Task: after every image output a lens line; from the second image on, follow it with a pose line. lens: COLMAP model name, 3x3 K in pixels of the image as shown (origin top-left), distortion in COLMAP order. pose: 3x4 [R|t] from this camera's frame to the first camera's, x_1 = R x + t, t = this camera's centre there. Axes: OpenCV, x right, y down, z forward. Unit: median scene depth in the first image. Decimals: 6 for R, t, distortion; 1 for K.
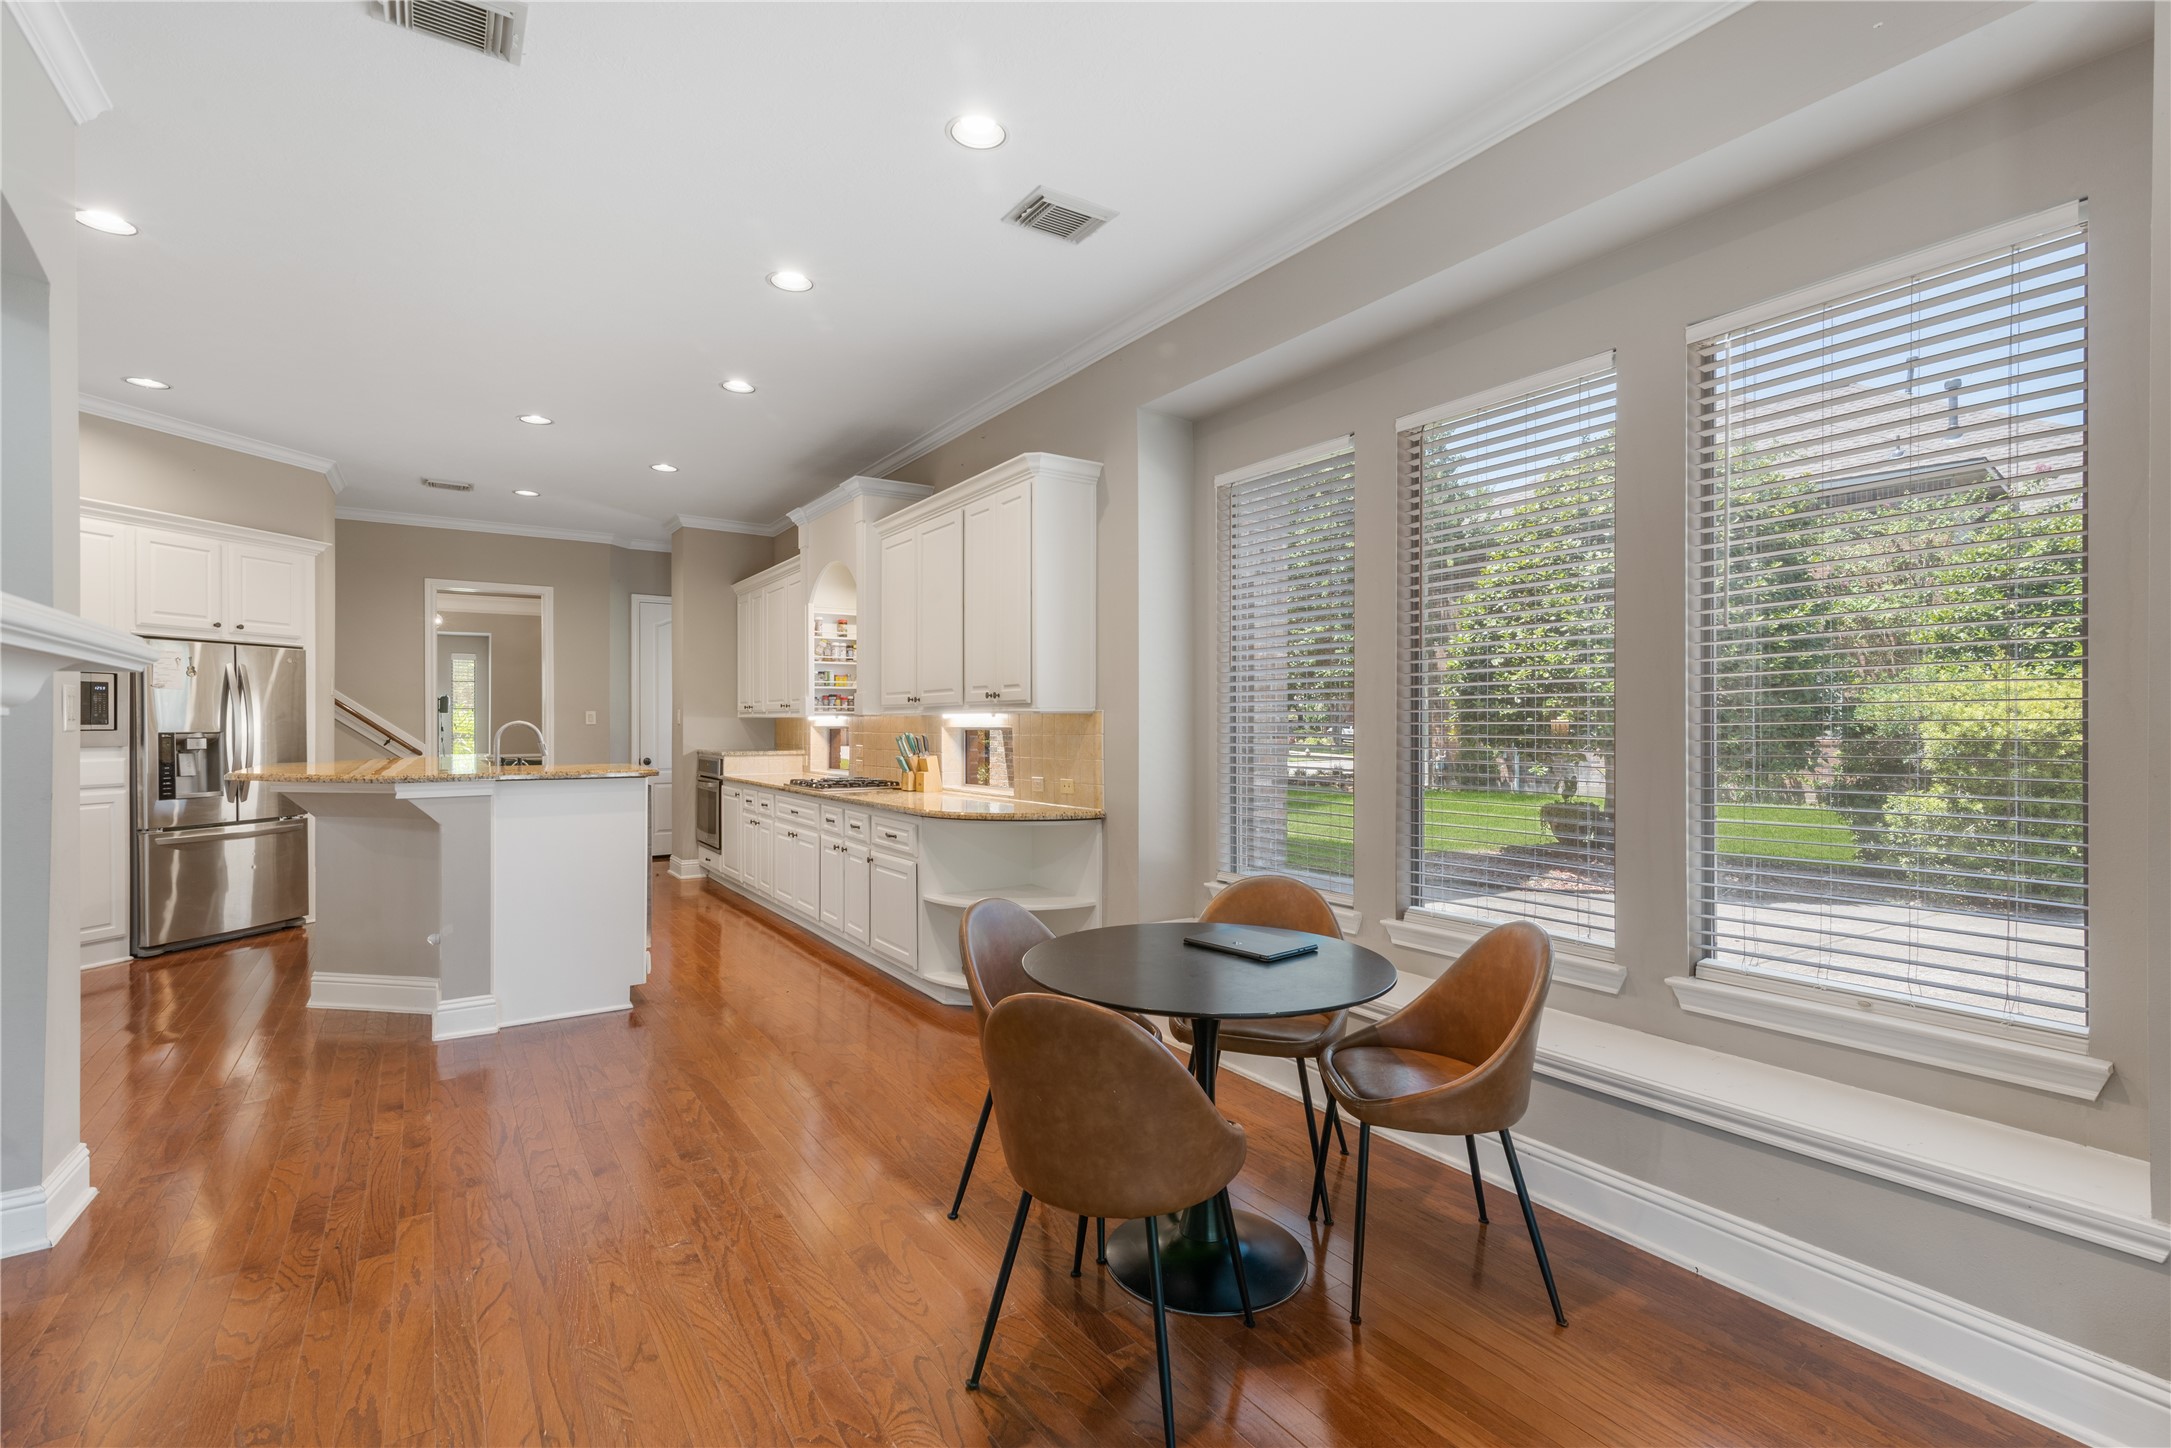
lens RADIAL K [[979.4, 0, 1088.1], [0, 979.4, 723.9], [0, 0, 1]] dist [0.020135, -0.002838]
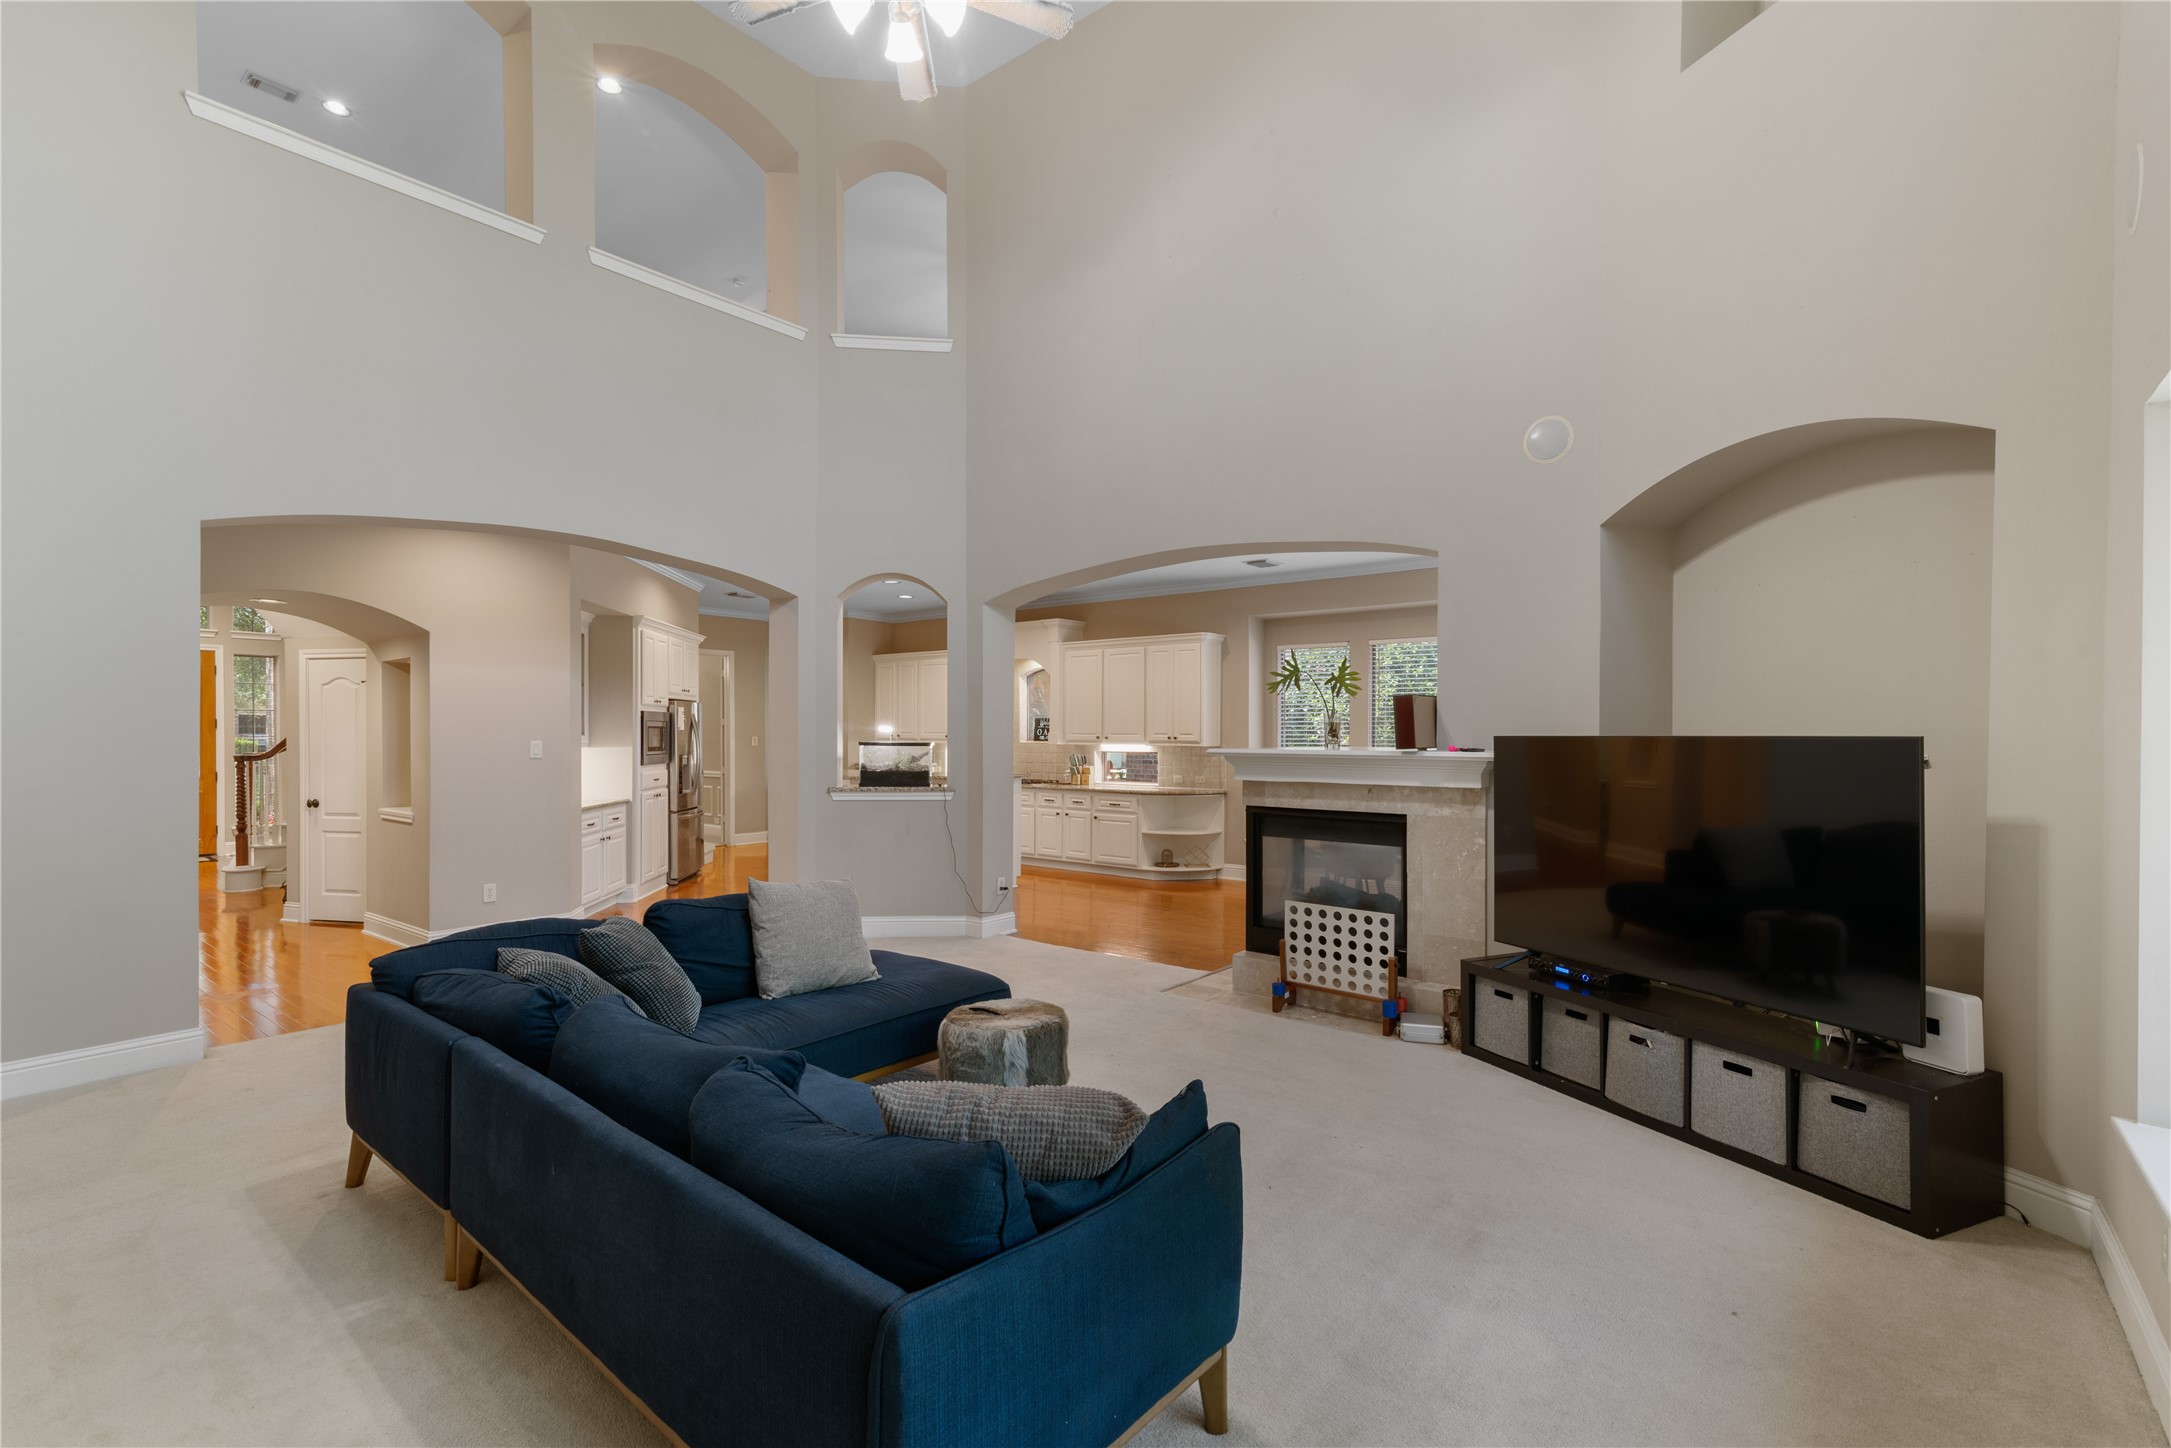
lens RADIAL K [[979.4, 0, 1094.9], [0, 979.4, 736.8], [0, 0, 1]] dist [0.020135, -0.002838]
pose [[0.952653, 0.003398, 0.304041, -0.642963], [-0.003867, 0.999992, 0.000942, -0.023137], [-0.304035, -0.002073, 0.952659, -0.711332]]
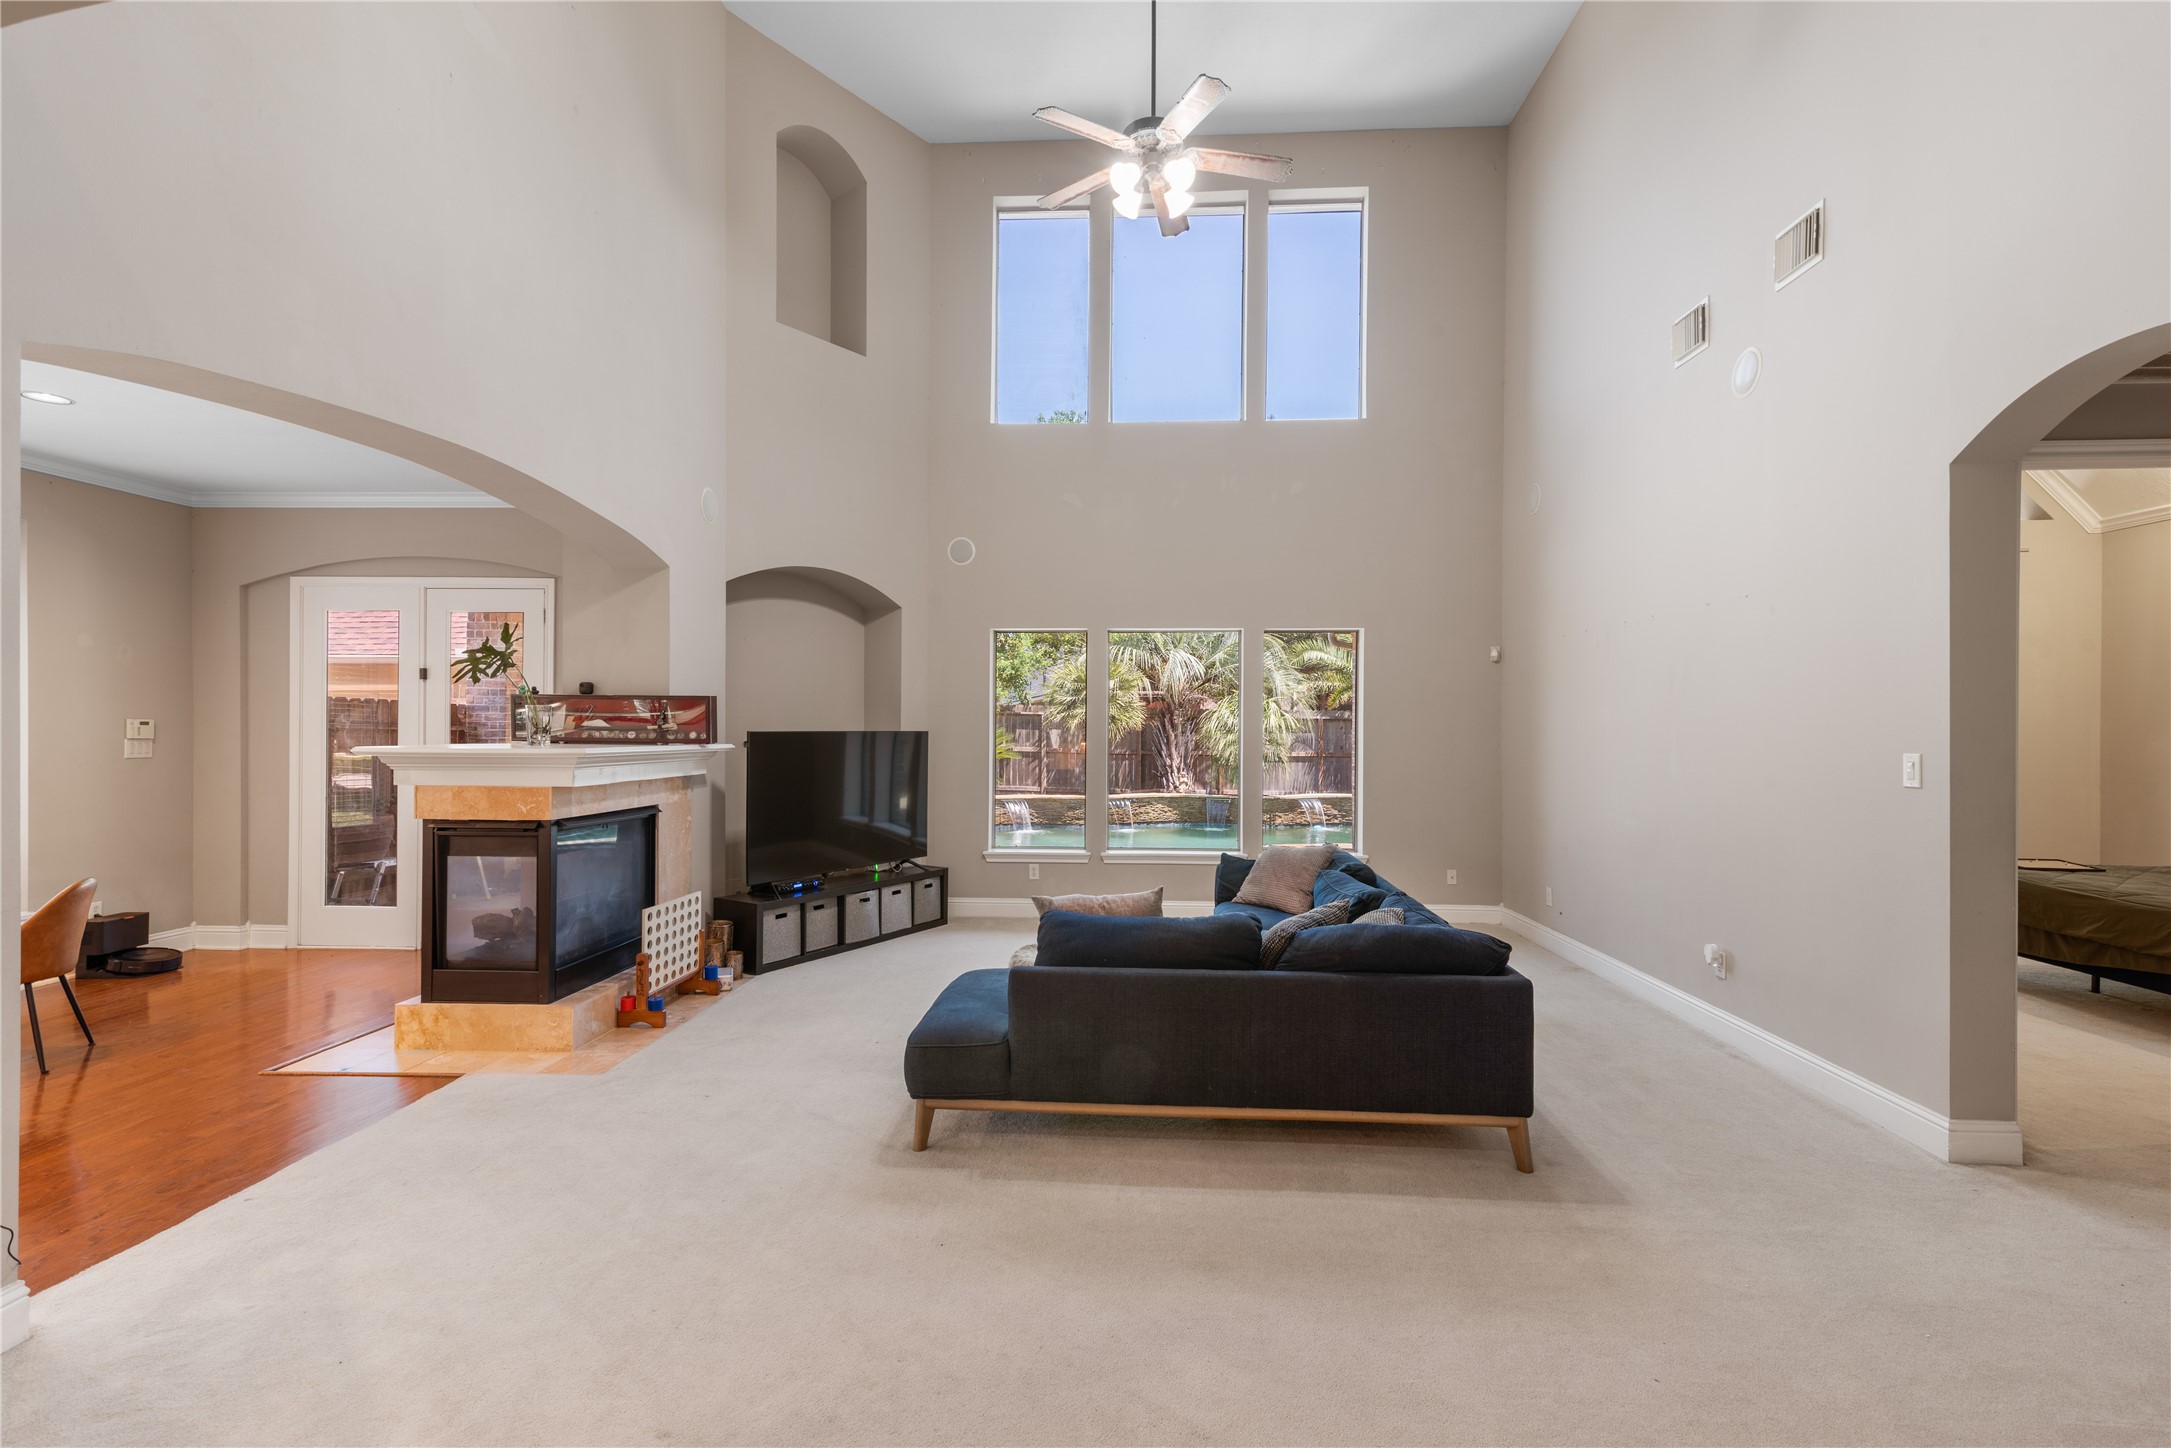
lens RADIAL K [[979.4, 0, 1090.4], [0, 979.4, 731.2], [0, 0, 1]] dist [0.020135, -0.002838]
pose [[-0.800661, -0.001710, 0.599115, -0.967283], [-0.001193, 0.999998, 0.001260, -0.025728], [-0.599116, 0.000294, -0.800662, 0.404373]]
